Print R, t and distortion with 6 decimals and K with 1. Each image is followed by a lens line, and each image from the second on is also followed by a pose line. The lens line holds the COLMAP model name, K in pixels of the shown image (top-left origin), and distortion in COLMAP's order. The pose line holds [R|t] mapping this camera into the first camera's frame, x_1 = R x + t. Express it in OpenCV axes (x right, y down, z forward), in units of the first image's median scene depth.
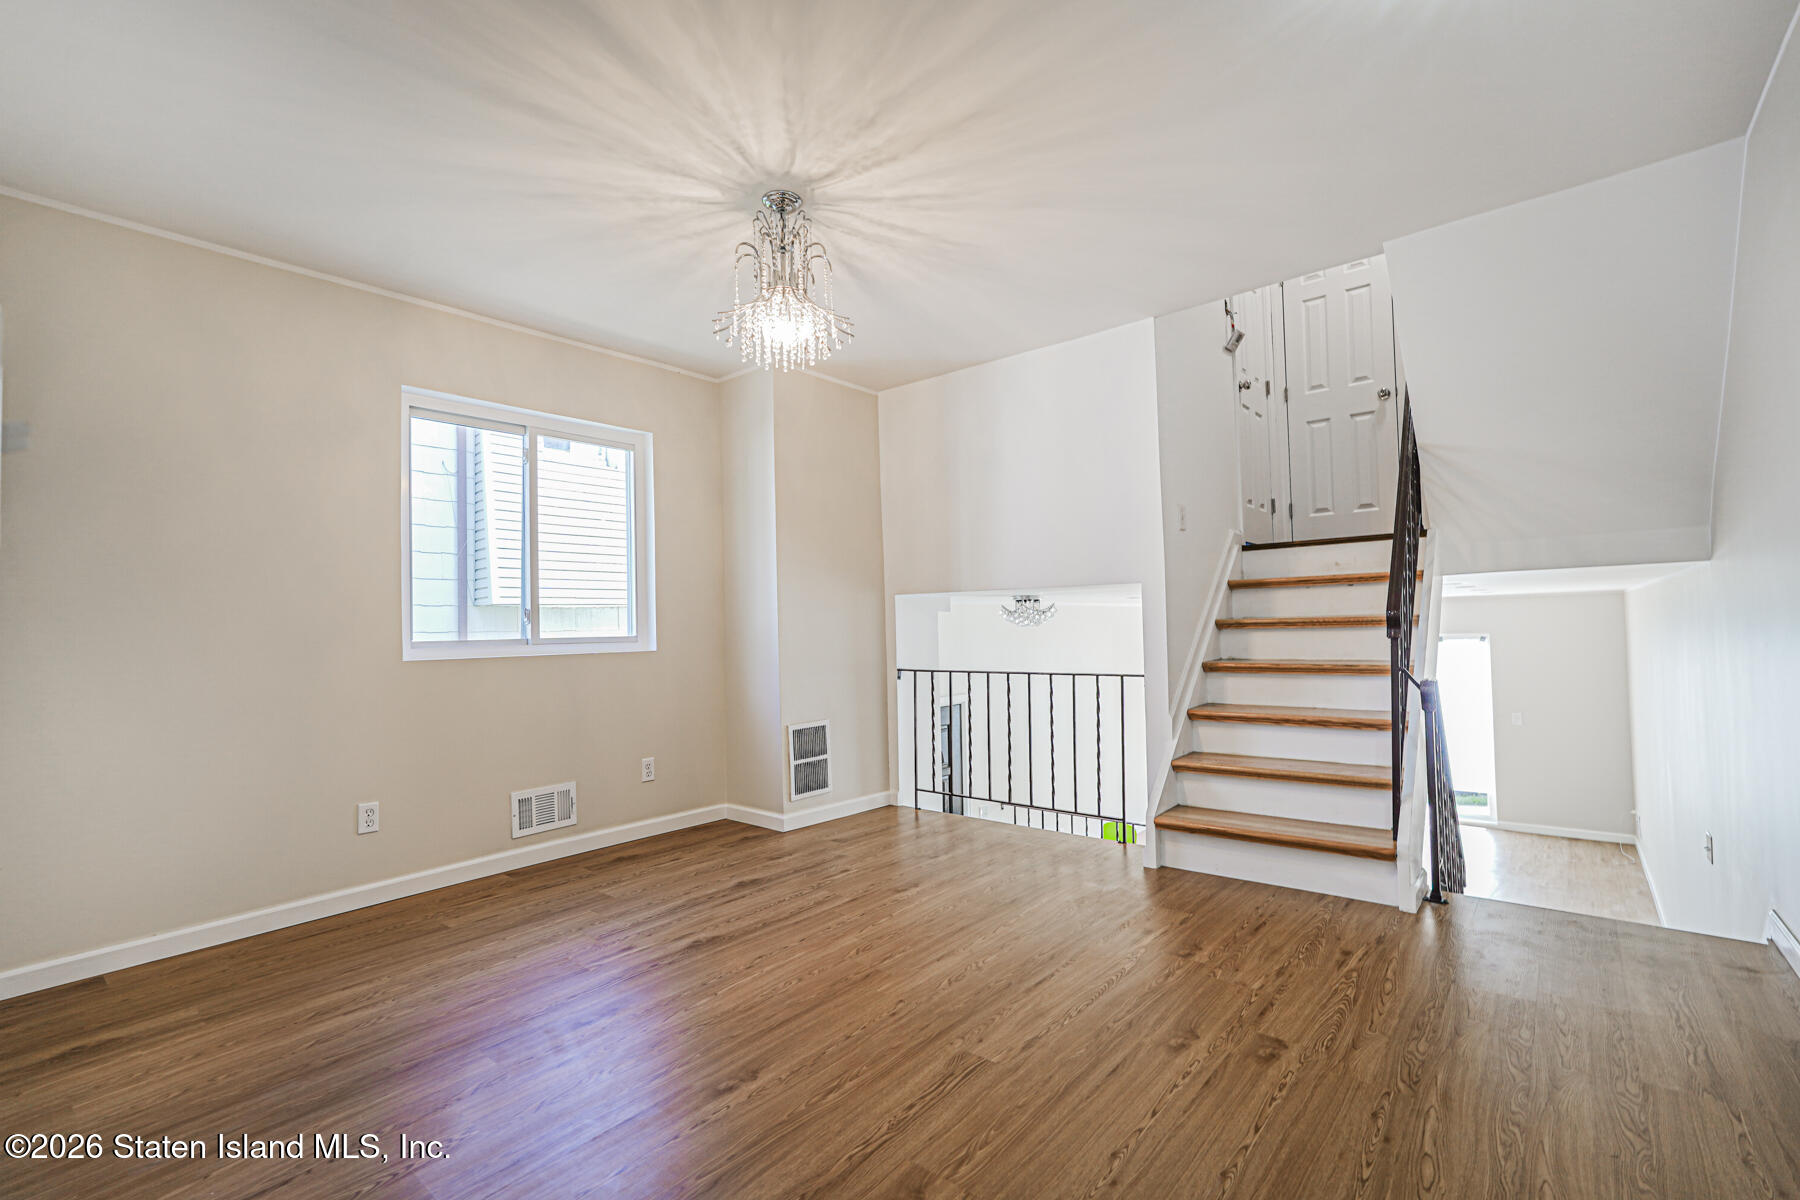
lens RADIAL K [[795.1, 0, 901.8], [0, 795.1, 601.4], [0, 0, 1]] dist [-0.013250, 0.005467]
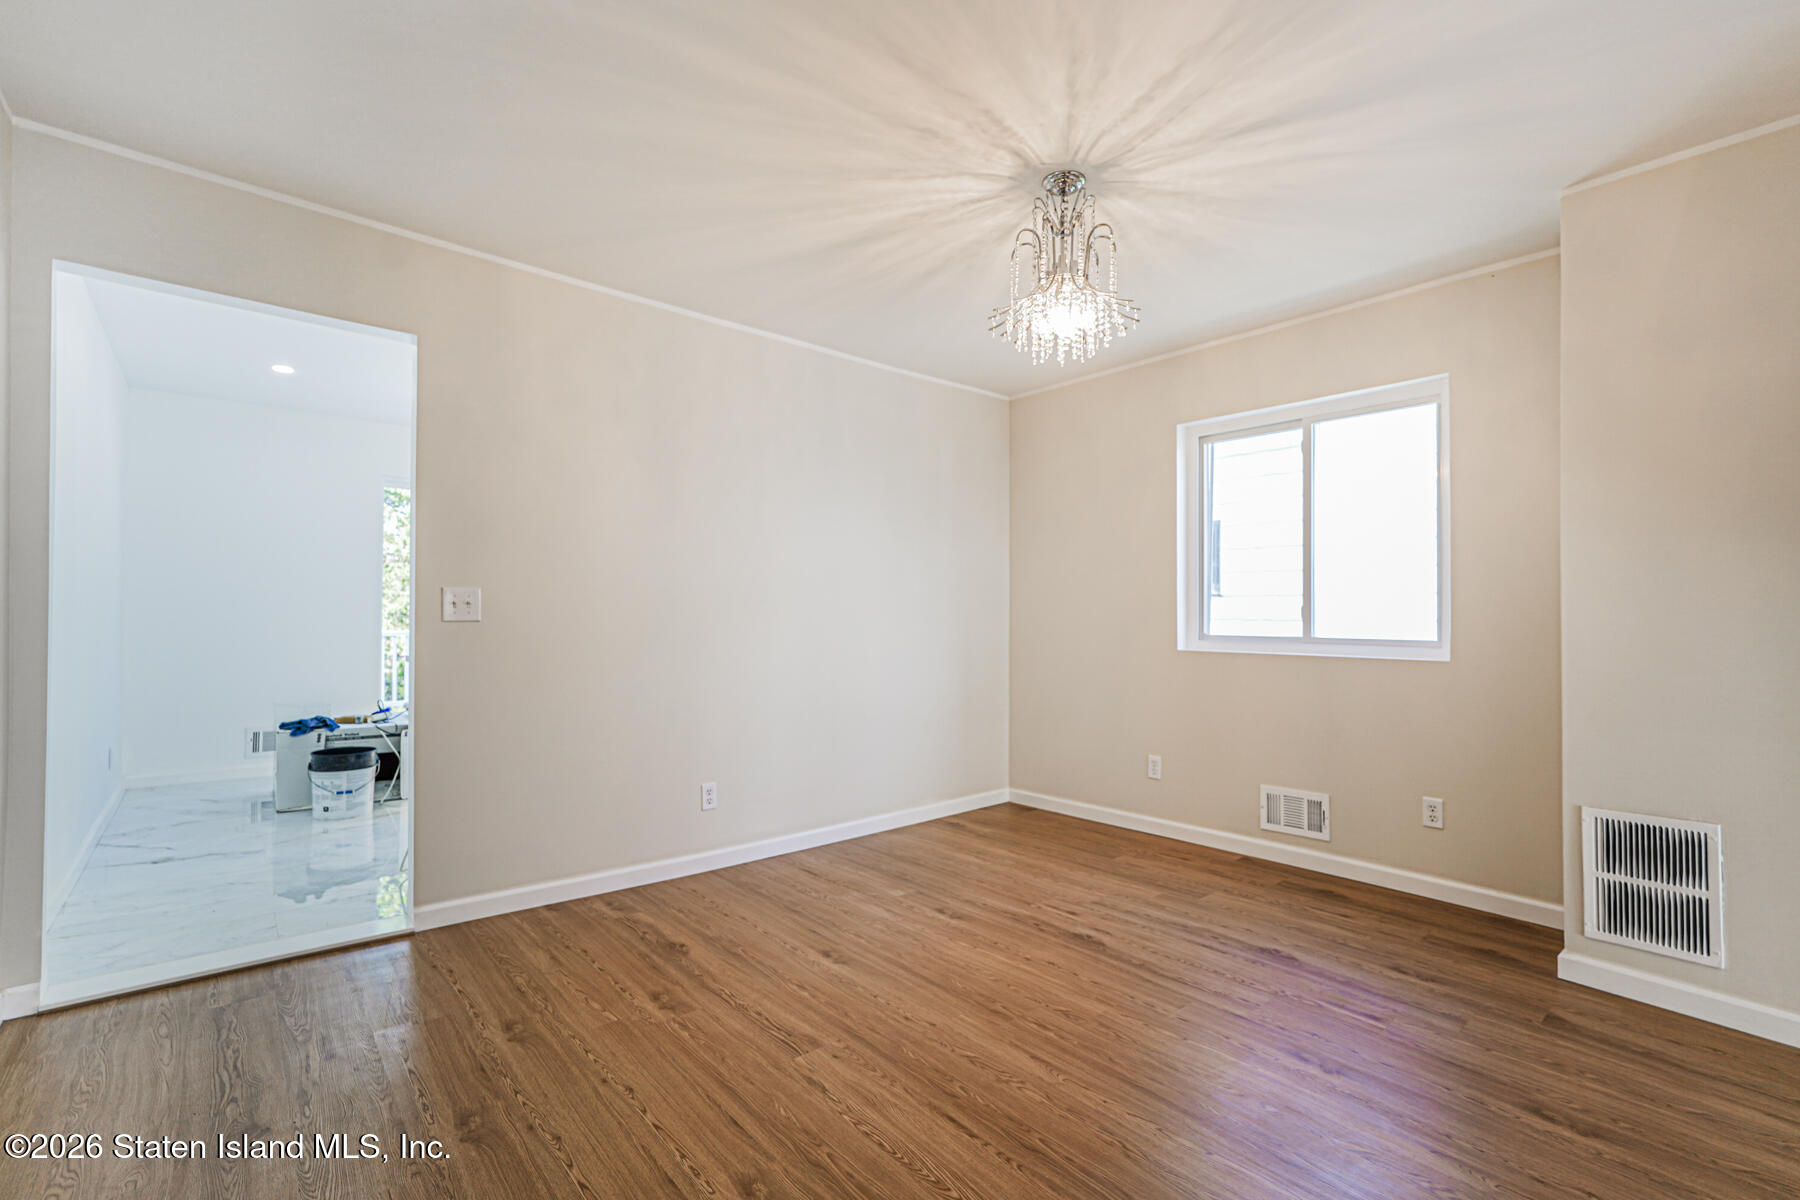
lens RADIAL K [[795.1, 0, 902.7], [0, 795.1, 603.8], [0, 0, 1]] dist [-0.013250, 0.005467]
pose [[-0.159667, 0.006360, -0.987150, 0.702893], [0.030038, 0.999548, 0.001581, -0.012017], [0.986714, -0.029399, -0.159786, 0.825440]]
